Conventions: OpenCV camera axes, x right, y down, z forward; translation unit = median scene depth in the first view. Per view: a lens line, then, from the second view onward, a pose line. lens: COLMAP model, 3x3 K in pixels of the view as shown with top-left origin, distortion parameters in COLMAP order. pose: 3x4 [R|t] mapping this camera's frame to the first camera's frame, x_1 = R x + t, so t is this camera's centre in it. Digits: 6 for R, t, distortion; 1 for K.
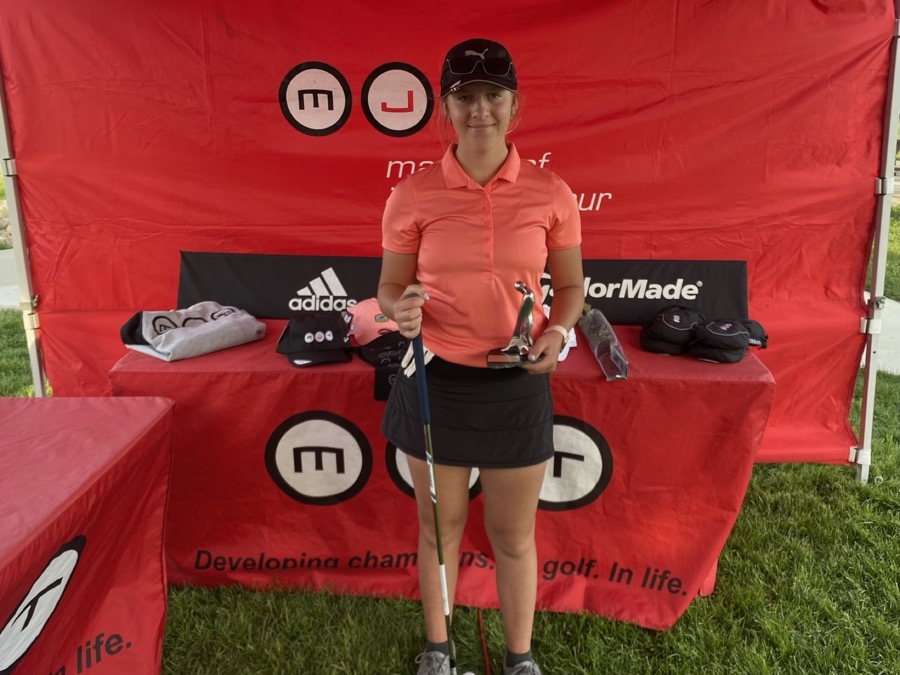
lens RADIAL K [[777.1, 0, 452.6], [0, 777.1, 292.8], [0, 0, 1]] dist [0.010618, -0.010570]
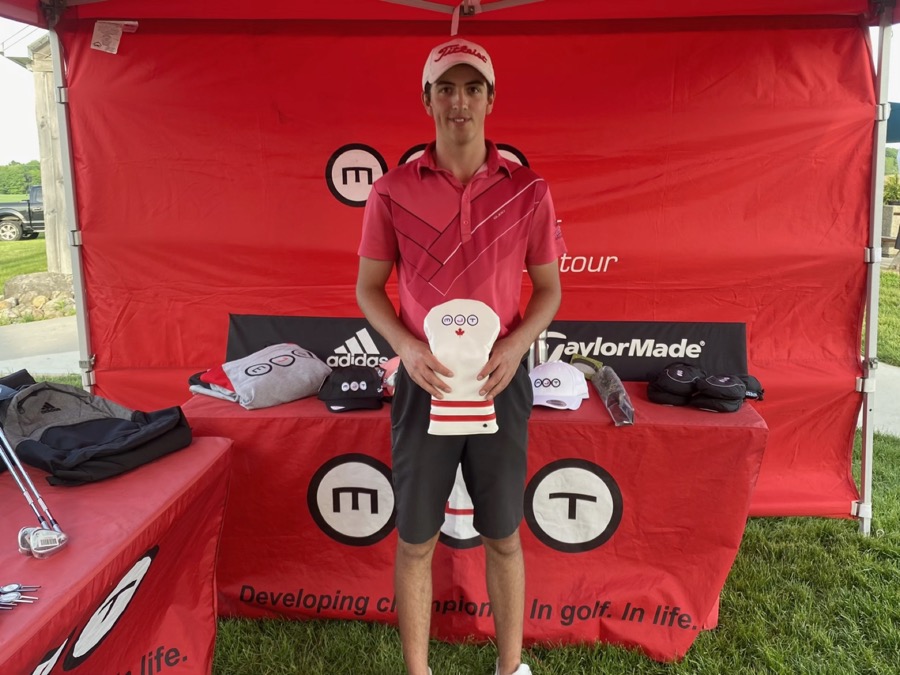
lens RADIAL K [[885.0, 0, 439.9], [0, 885.0, 338.5], [0, 0, 1]] dist [0.004103, 0.012595]
pose [[0.999659, 0.002663, -0.025981, -0.018491], [-0.004123, 0.998404, -0.056320, 0.053183], [0.025789, 0.056408, 0.998075, -0.249138]]
